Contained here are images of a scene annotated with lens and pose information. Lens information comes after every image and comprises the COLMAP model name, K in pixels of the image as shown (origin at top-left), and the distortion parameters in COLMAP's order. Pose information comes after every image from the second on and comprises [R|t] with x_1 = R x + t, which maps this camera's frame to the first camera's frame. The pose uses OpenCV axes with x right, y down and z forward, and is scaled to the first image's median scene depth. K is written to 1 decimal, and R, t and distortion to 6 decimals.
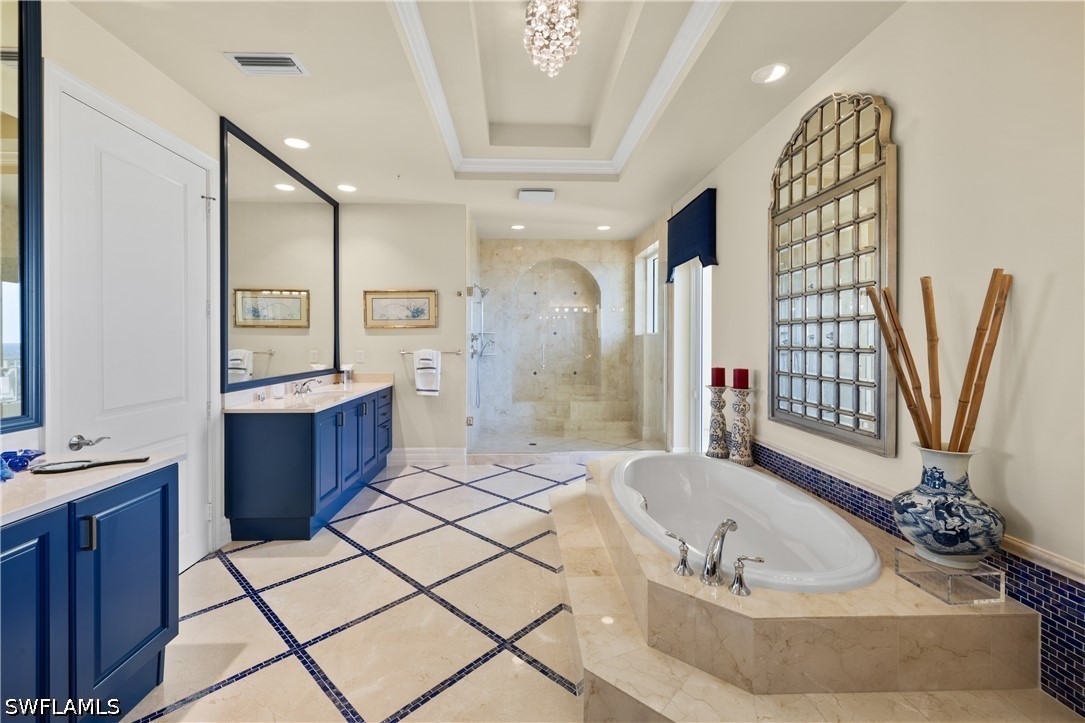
lens RADIAL K [[461.8, 0, 532.1], [0, 461.8, 343.3], [0, 0, 1]] dist [0.005268, -0.000034]
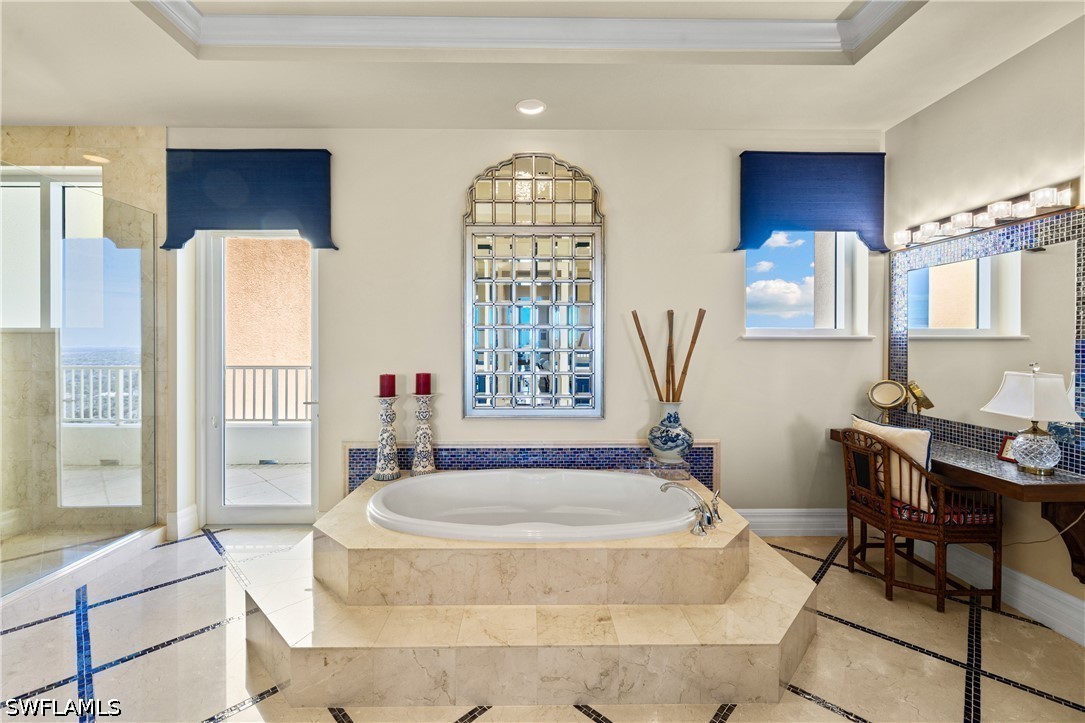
lens RADIAL K [[461.8, 0, 532.9], [0, 461.8, 344.2], [0, 0, 1]] dist [0.005268, -0.000034]
pose [[0.019765, 0.001061, 0.999804, -0.535681], [0.009189, 0.999957, -0.001243, -0.000309], [-0.999762, 0.009211, 0.019755, 0.848503]]
